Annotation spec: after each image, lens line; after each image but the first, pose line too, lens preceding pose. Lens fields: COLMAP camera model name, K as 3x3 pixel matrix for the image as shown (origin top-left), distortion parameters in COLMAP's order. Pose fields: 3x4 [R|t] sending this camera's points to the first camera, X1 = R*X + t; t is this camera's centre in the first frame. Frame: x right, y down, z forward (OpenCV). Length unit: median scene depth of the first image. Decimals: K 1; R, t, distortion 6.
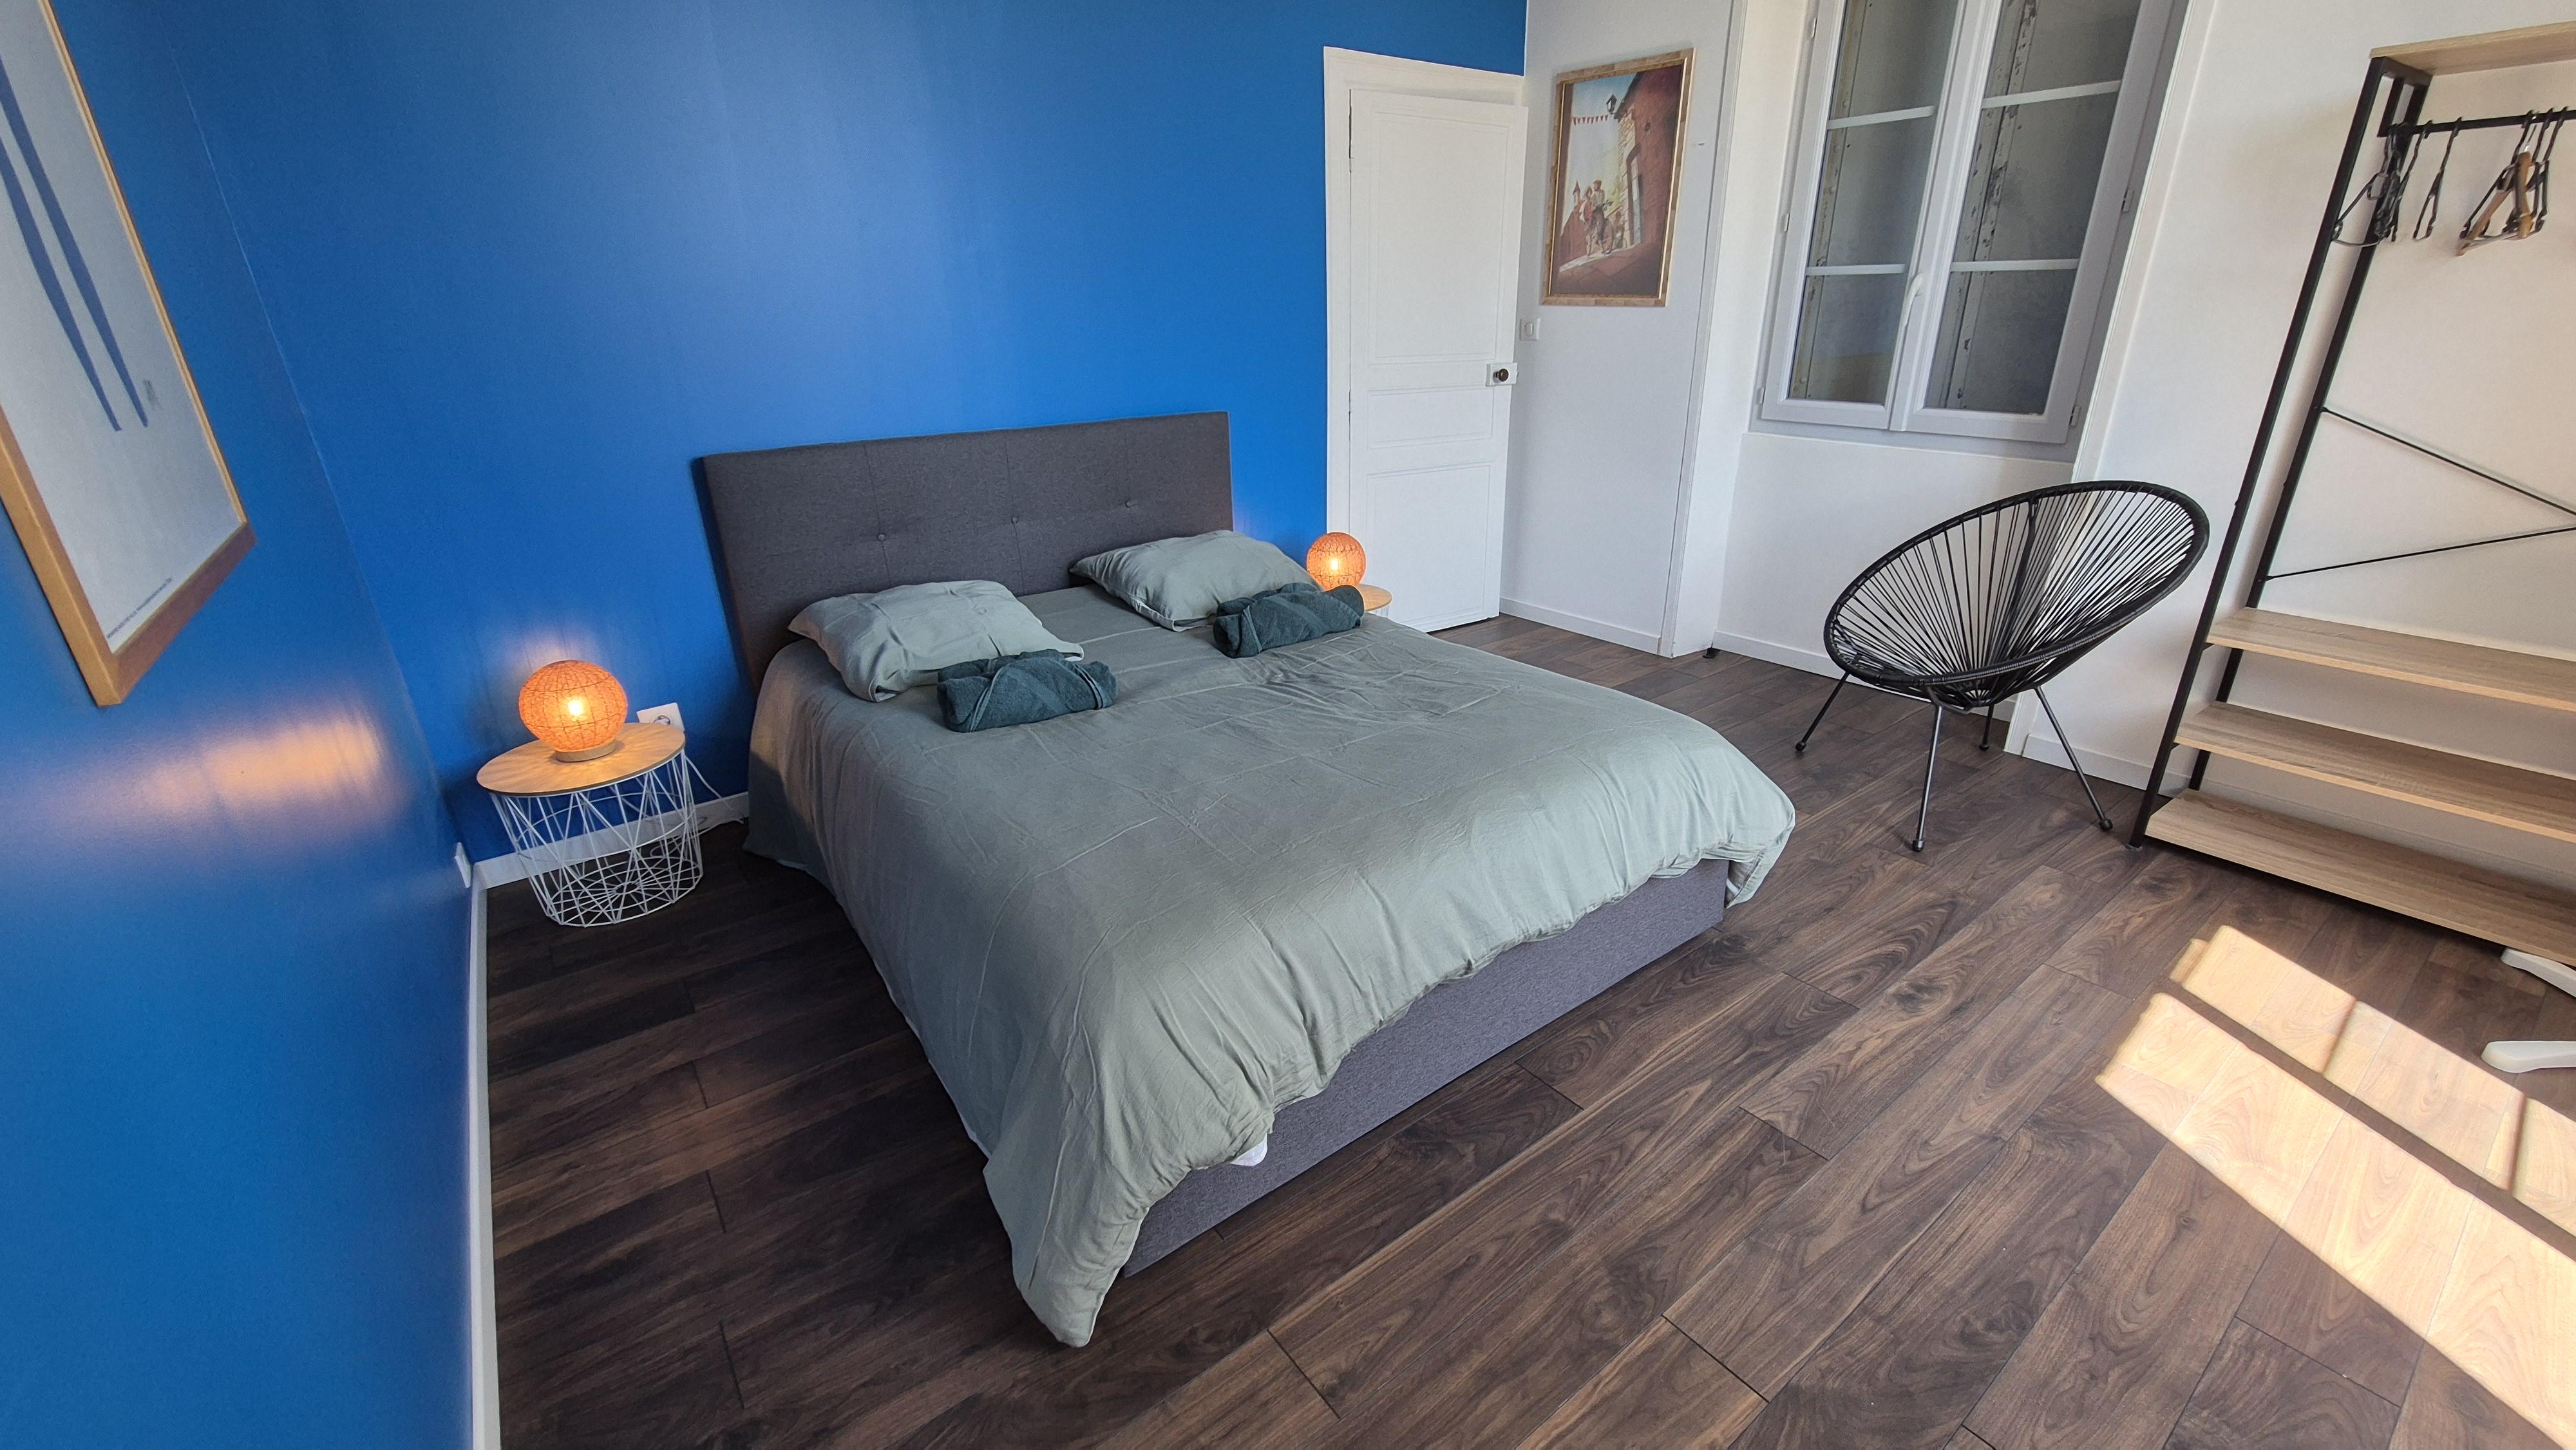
lens RADIAL K [[1058.2, 0, 1280.3], [0, 1058.2, 719.4], [0, 0, 1]] dist [0.001584, -0.001041]
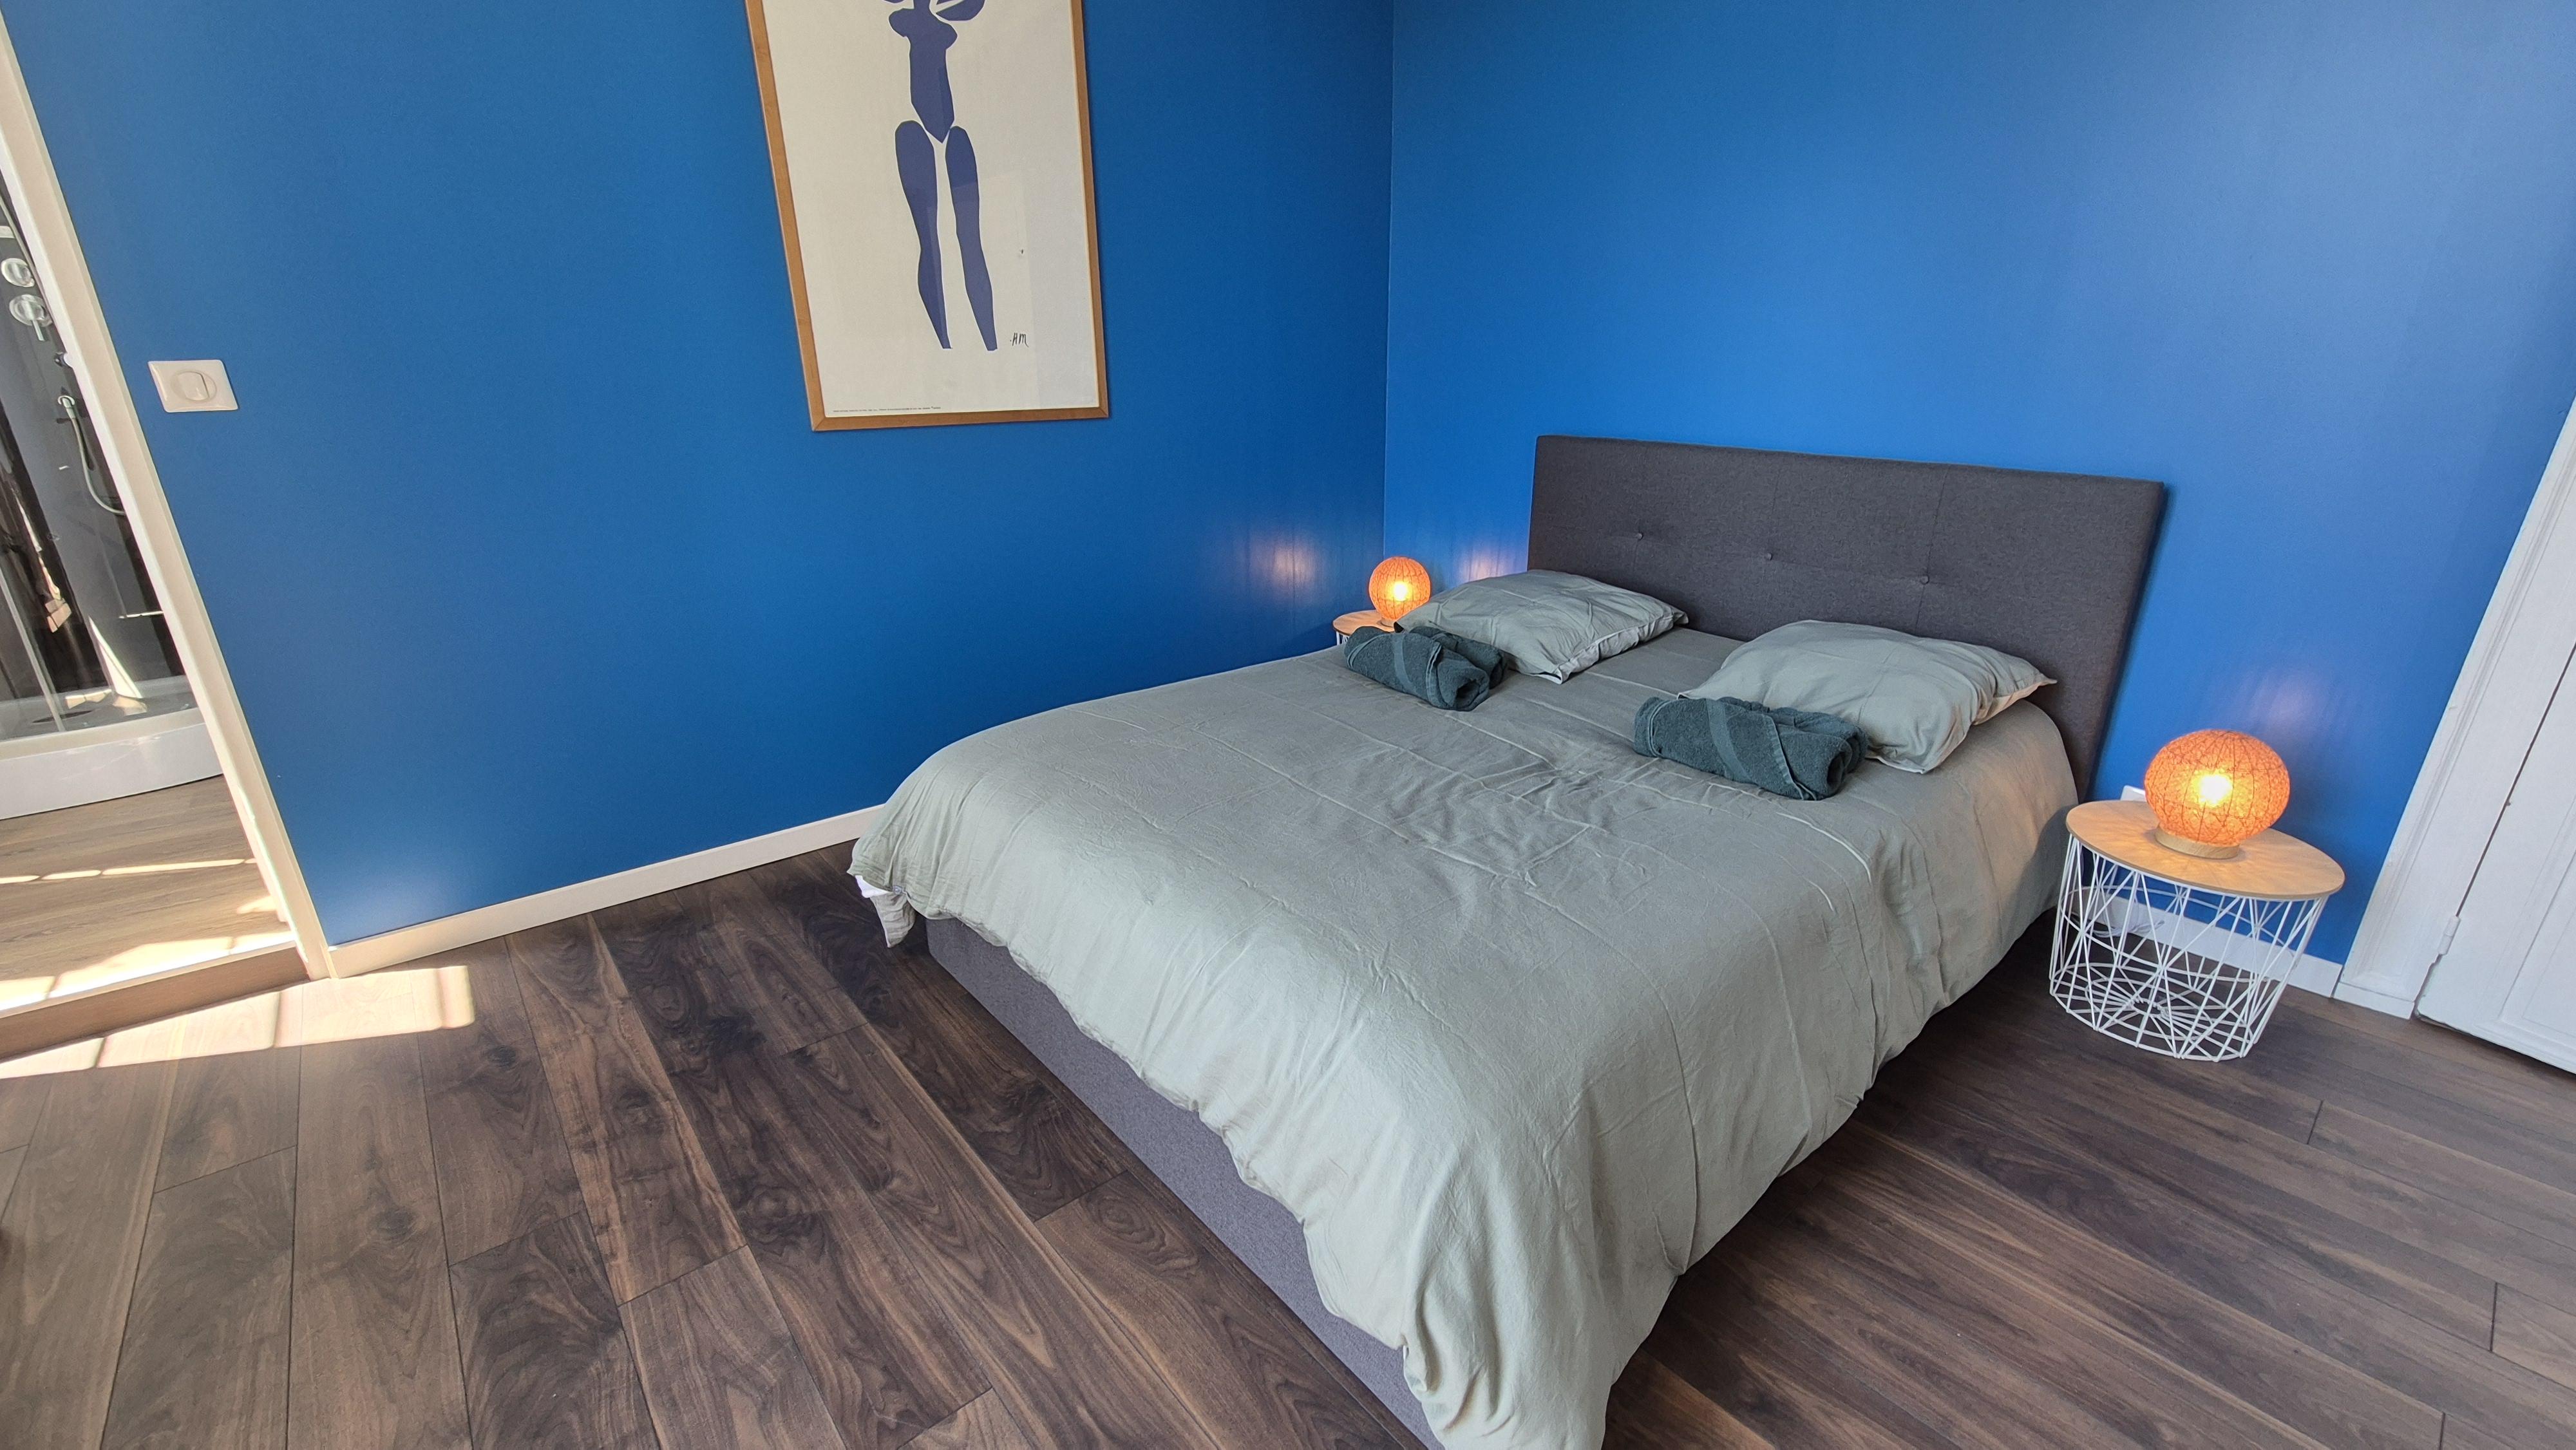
lens RADIAL K [[1058.2, 0, 1276.4], [0, 1058.2, 726.4], [0, 0, 1]] dist [0.001584, -0.001041]
pose [[0.071591, 0.344397, -0.936090, 1.073703], [-0.388451, 0.874028, 0.291856, -0.318581], [0.918684, 0.342731, 0.196355, 1.015285]]
